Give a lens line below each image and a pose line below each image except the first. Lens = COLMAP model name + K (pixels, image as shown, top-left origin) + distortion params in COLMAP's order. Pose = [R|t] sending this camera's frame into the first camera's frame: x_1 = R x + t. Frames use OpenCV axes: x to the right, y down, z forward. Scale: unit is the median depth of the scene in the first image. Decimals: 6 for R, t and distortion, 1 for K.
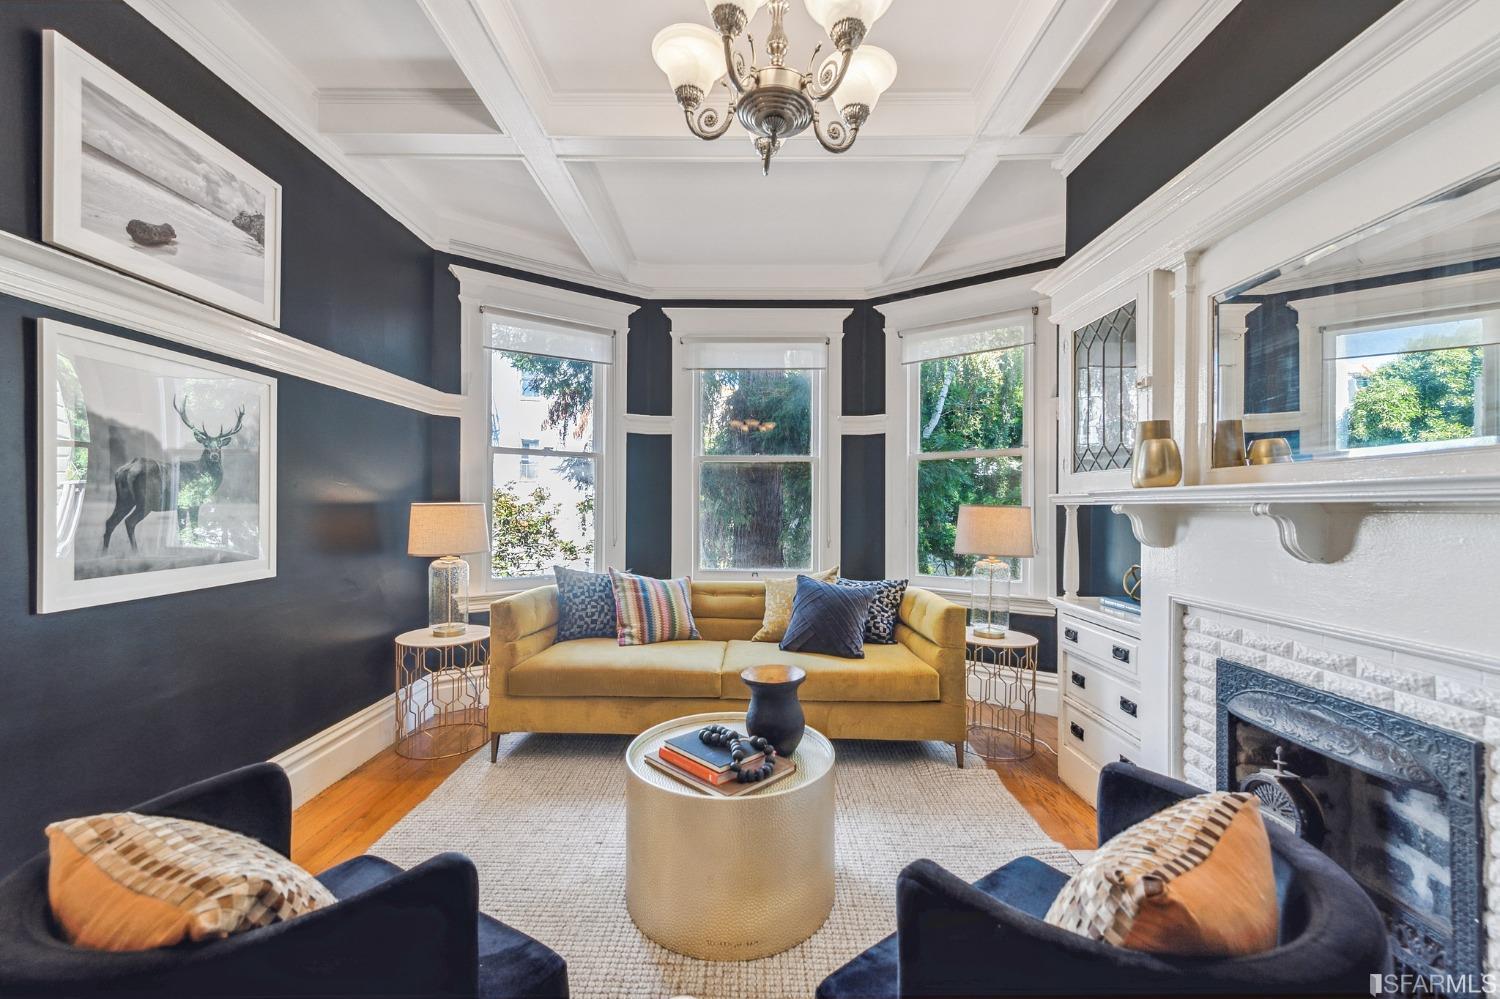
lens RADIAL K [[594.5, 0, 741.1], [0, 594.5, 505.3], [0, 0, 1]] dist [0.015997, -0.003648]
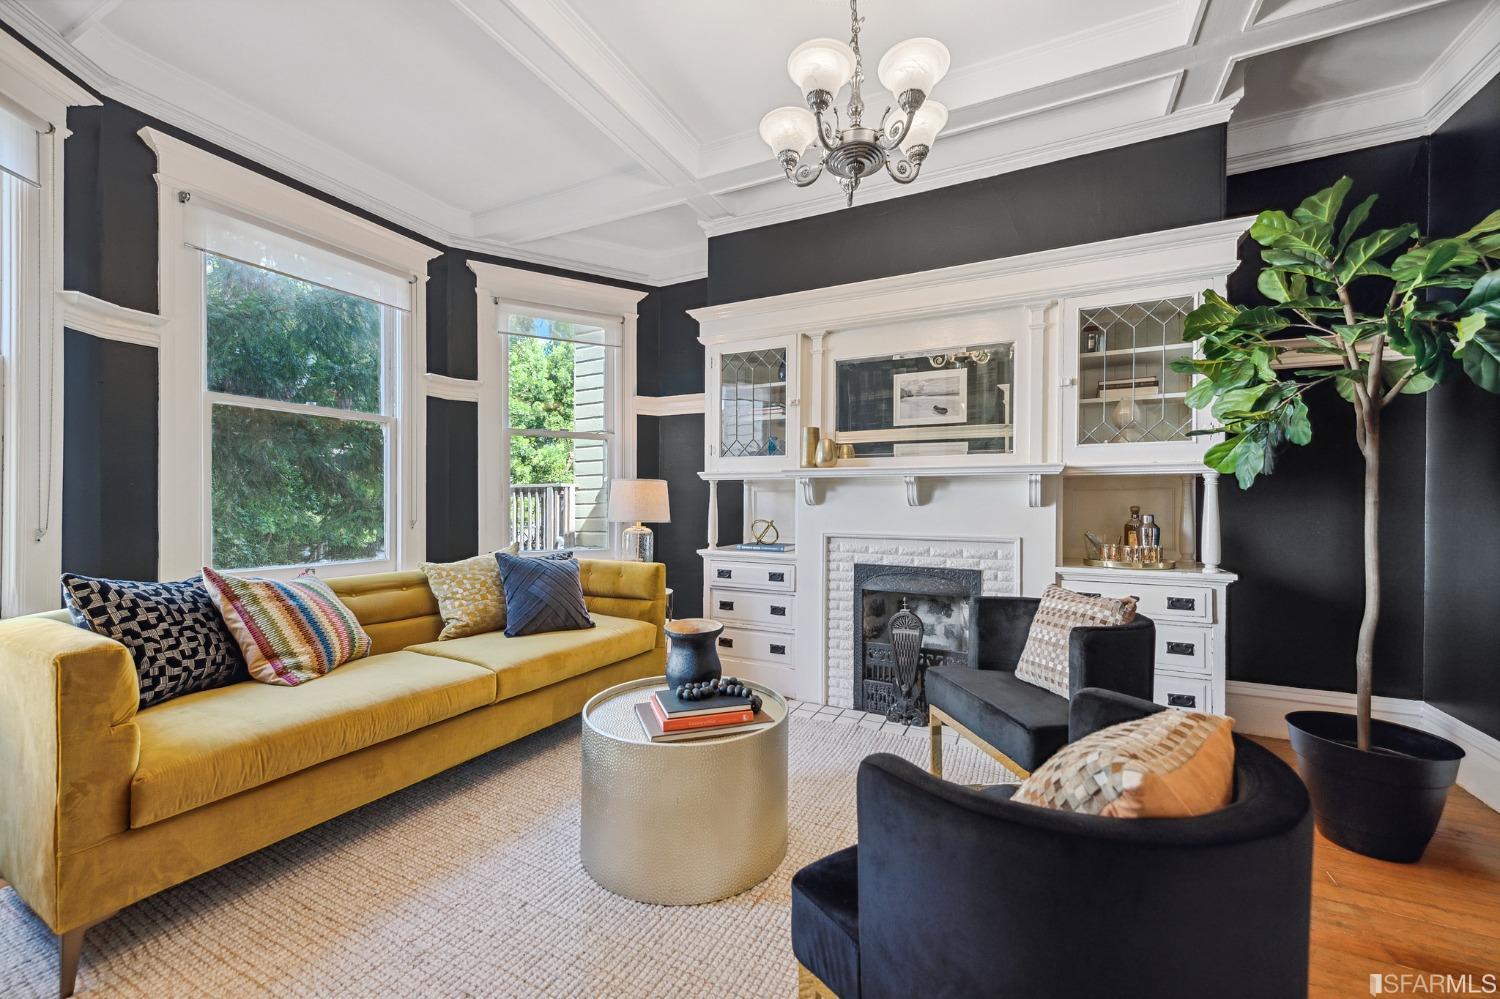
lens RADIAL K [[594.5, 0, 746.5], [0, 594.5, 503.4], [0, 0, 1]] dist [0.015997, -0.003648]
pose [[0.435705, -0.003115, 0.900084, -0.775801], [-0.007477, 0.999947, 0.007081, 0.051087], [-0.900058, -0.009815, 0.435659, 0.414888]]
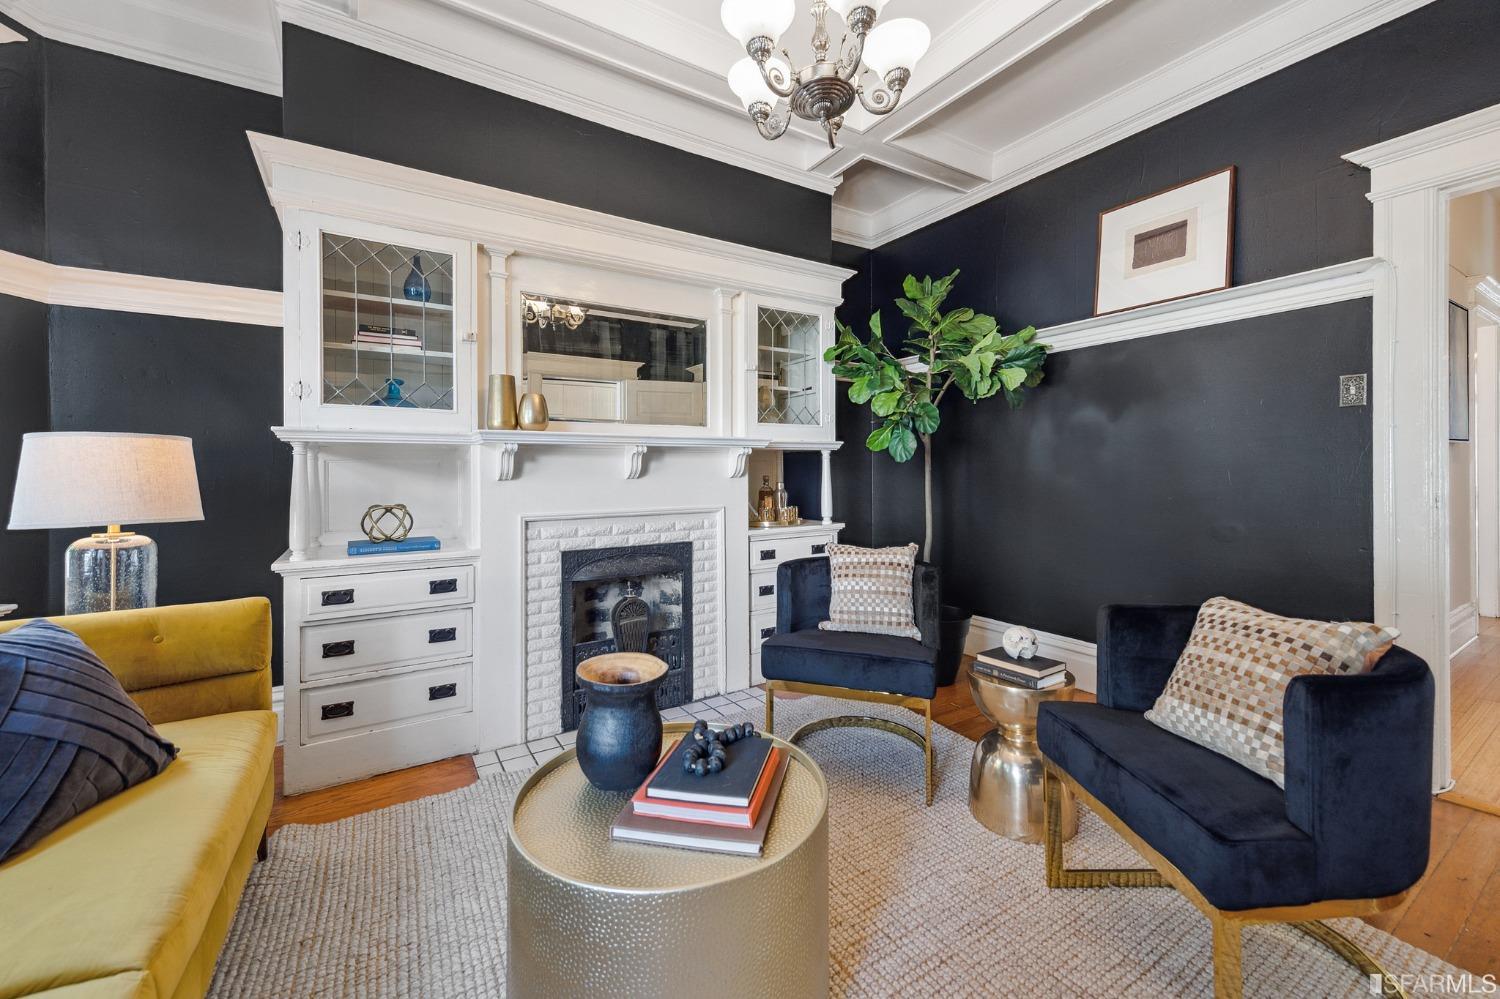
lens RADIAL K [[594.5, 0, 739.9], [0, 594.5, 470.8], [0, 0, 1]] dist [0.015997, -0.003648]
pose [[-0.534833, 0.005112, 0.844942, -0.534975], [0.004943, 0.999984, -0.002921, 0.052388], [-0.844943, 0.002614, -0.534849, 1.137988]]
